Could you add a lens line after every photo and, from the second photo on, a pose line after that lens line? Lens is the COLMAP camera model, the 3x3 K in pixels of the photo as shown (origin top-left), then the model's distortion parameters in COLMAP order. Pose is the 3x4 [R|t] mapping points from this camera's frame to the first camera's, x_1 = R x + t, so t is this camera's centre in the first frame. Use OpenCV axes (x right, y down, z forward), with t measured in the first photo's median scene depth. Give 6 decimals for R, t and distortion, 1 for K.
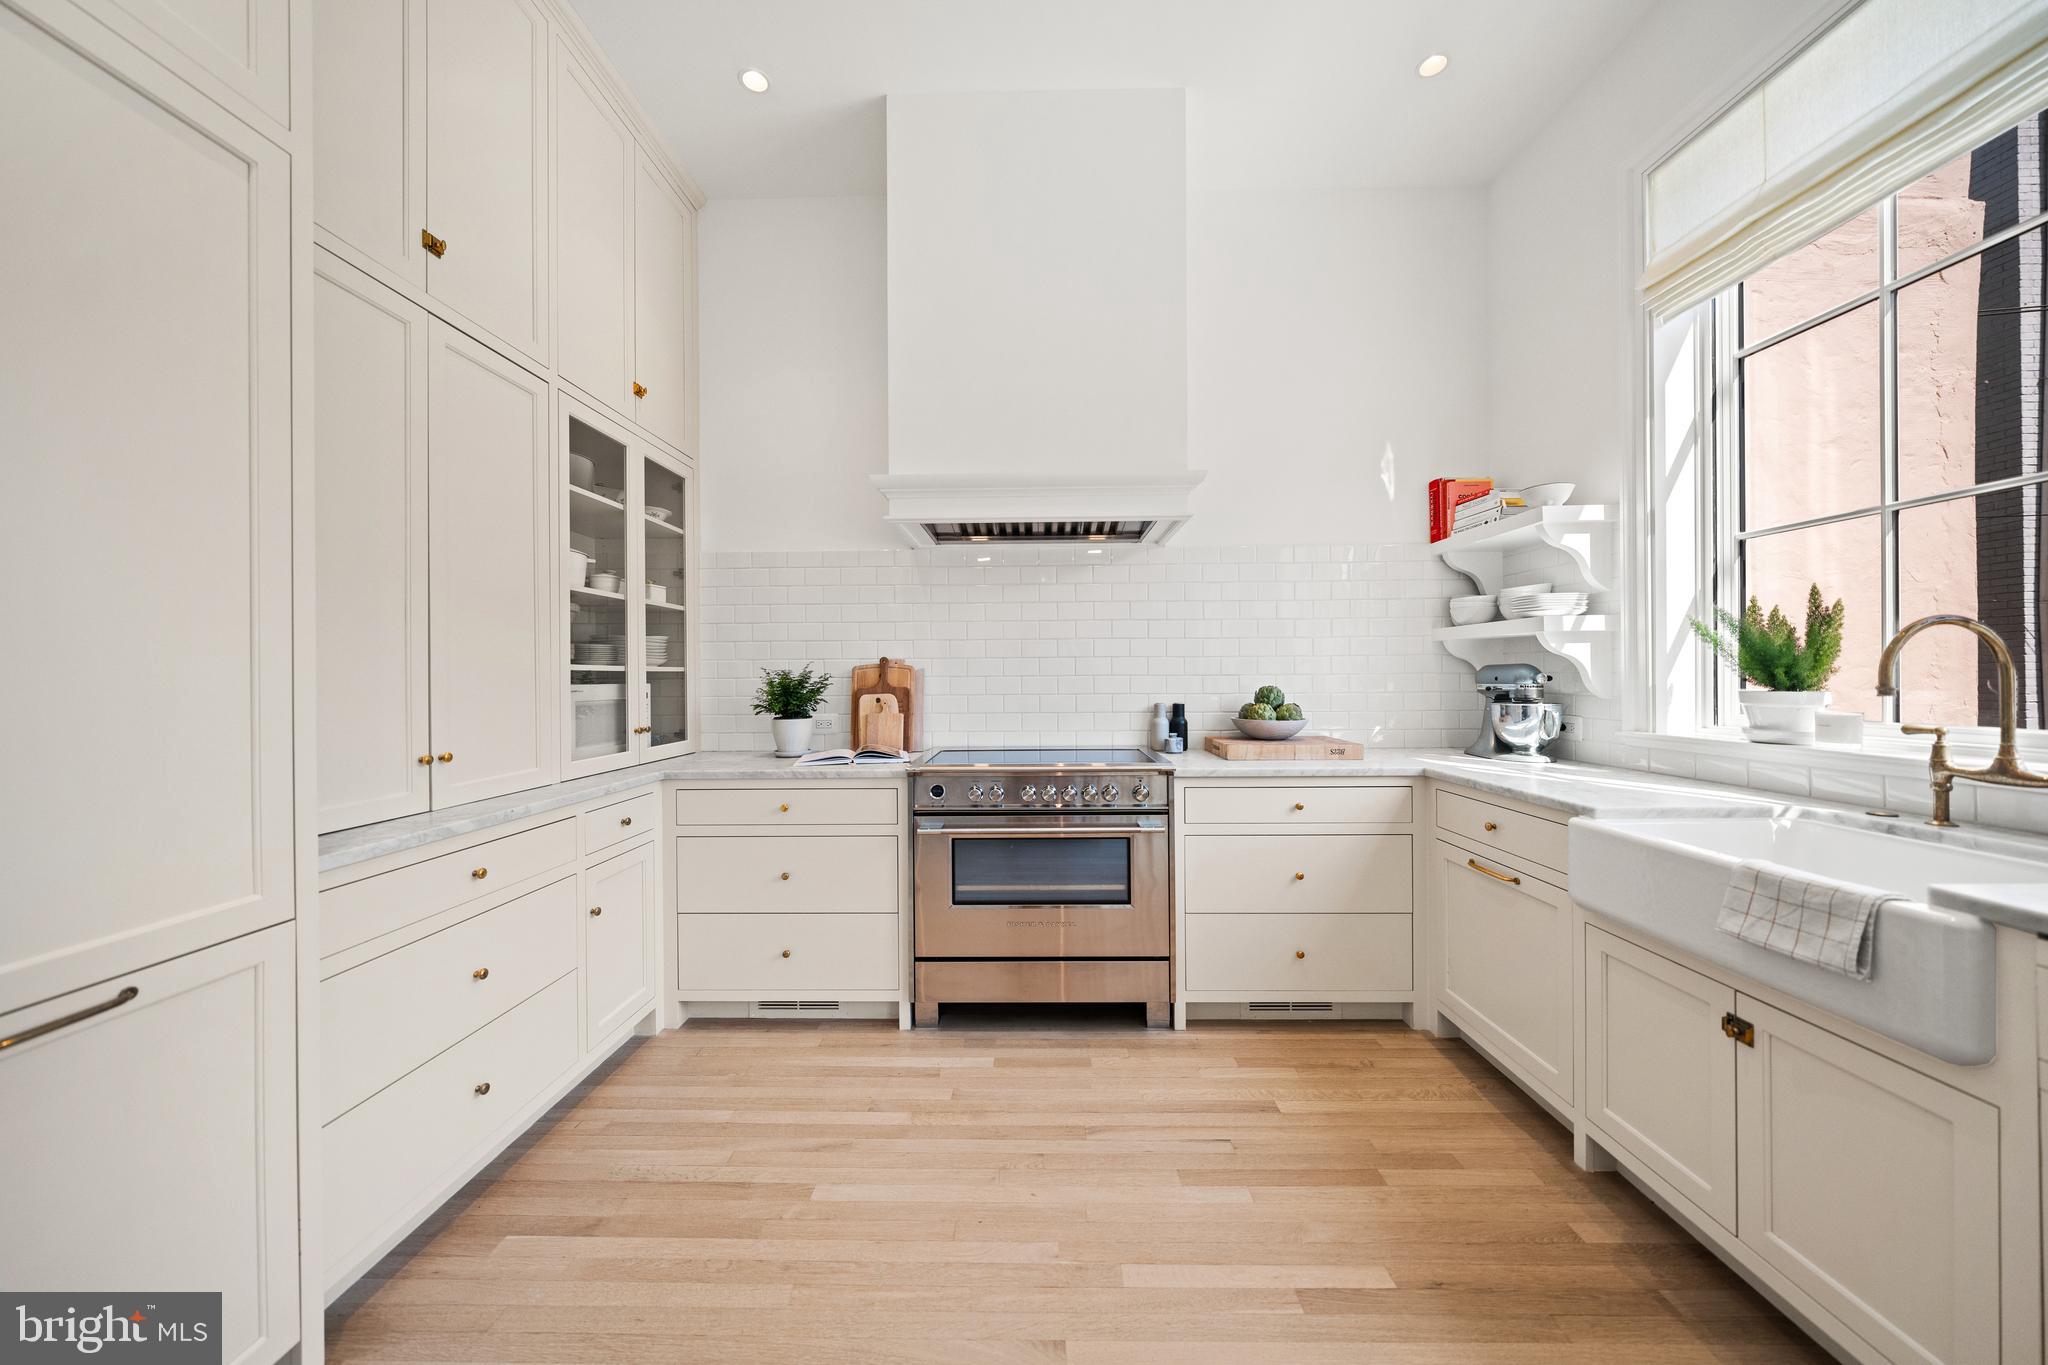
lens RADIAL K [[724.2, 0, 1024.2], [0, 724.2, 664.0], [0, 0, 1]] dist [-0.000521, -0.000063]
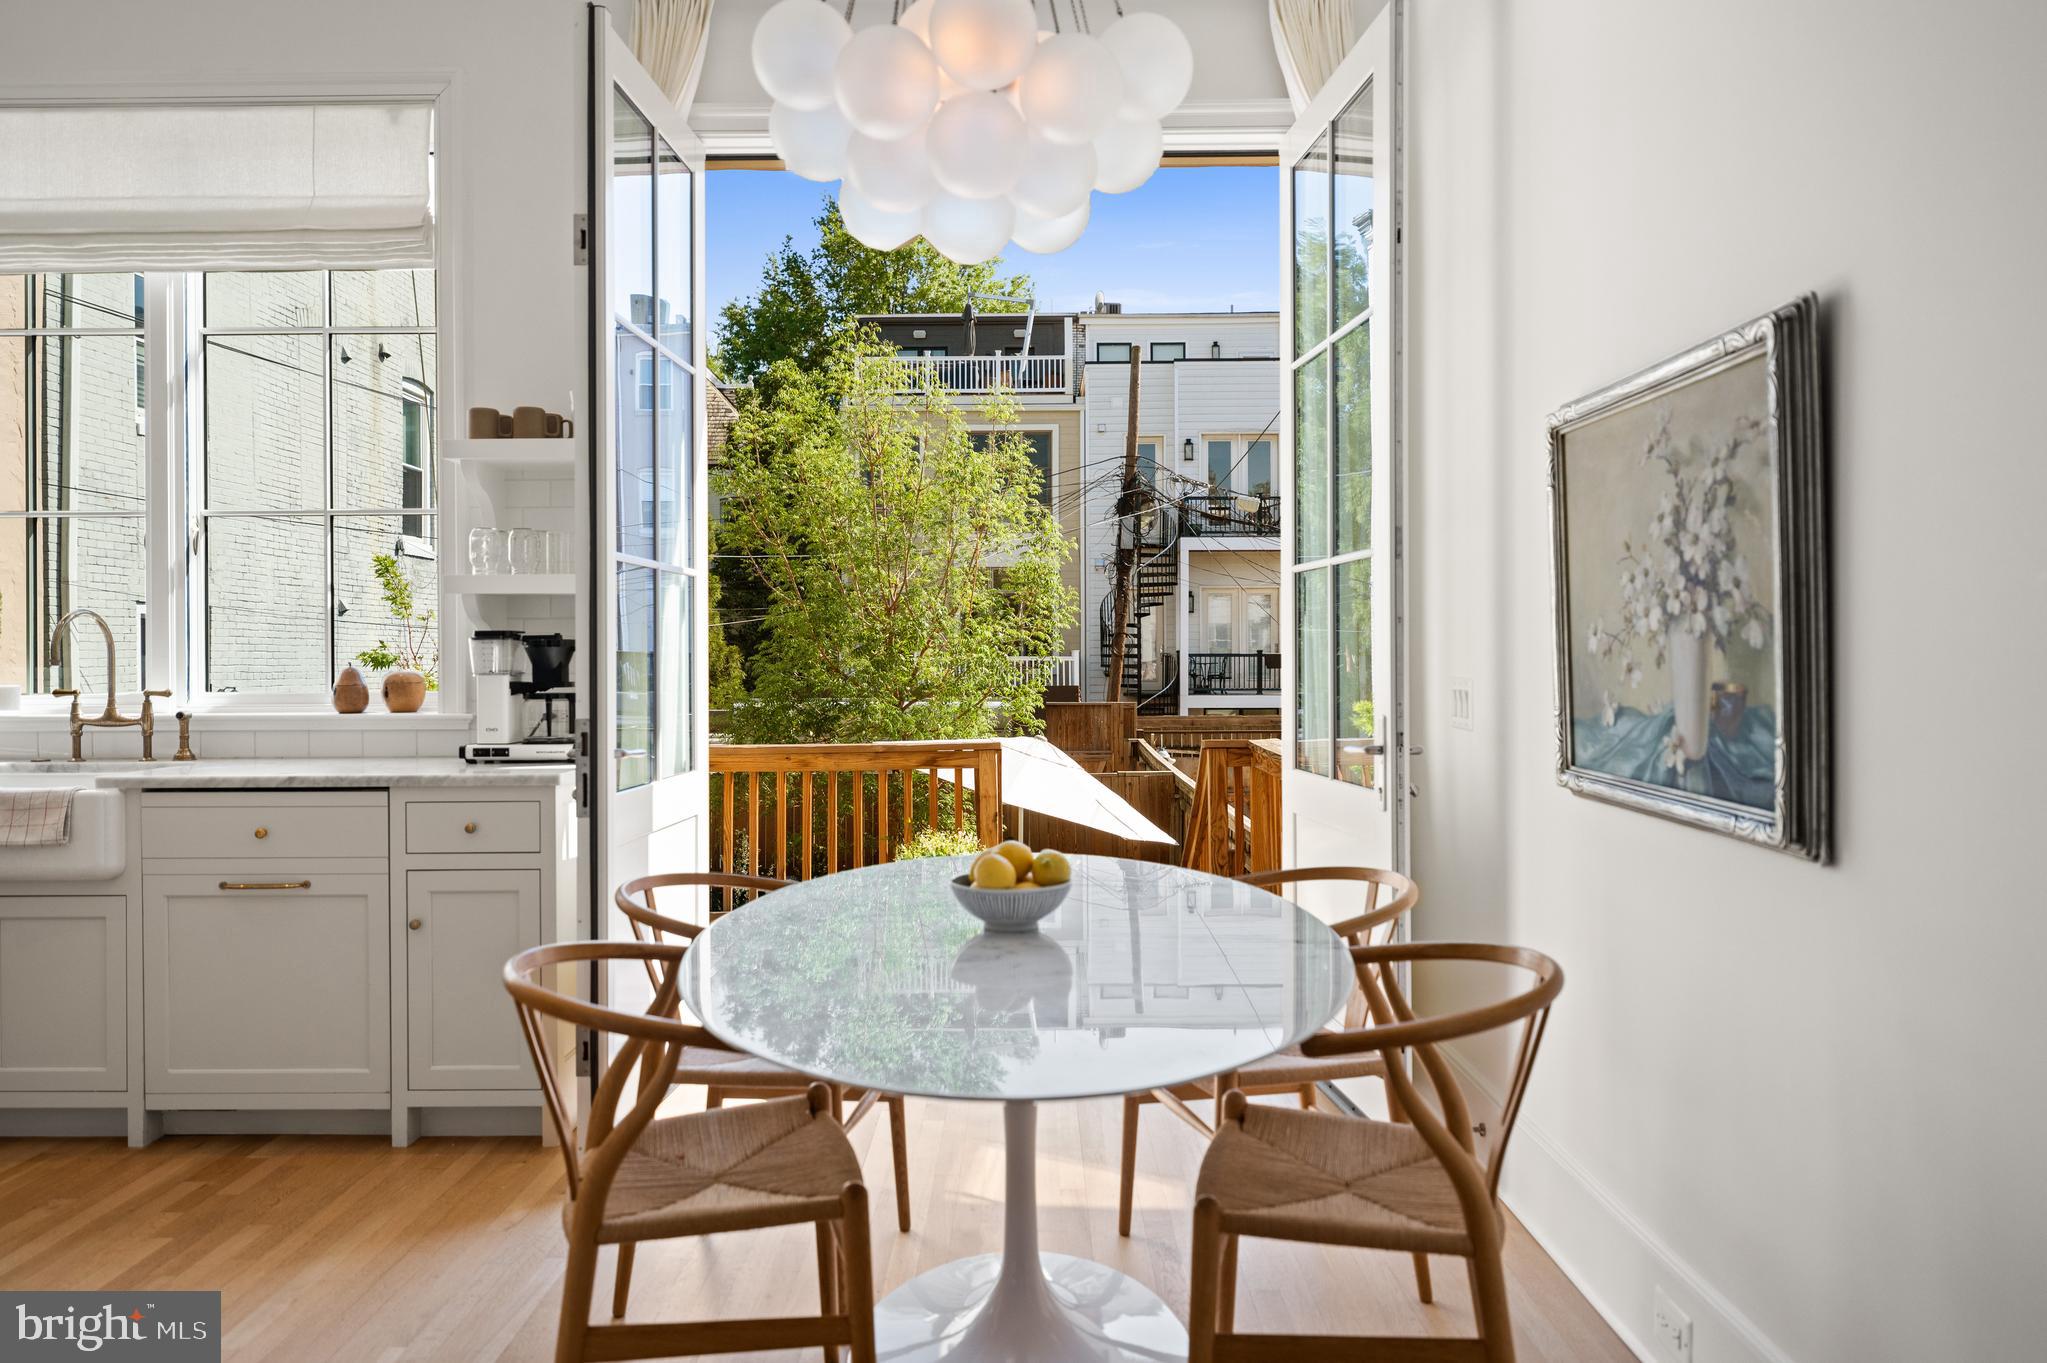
lens RADIAL K [[1379.9, 0, 1023.5], [0, 1379.9, 681.5], [0, 0, 1]] dist [-0.005337, -0.003250]
pose [[-0.004950, -0.016262, 0.999856, -1.382834], [0.001585, 0.999866, 0.016270, 0.032995], [-0.999986, 0.001666, -0.004924, -0.801906]]
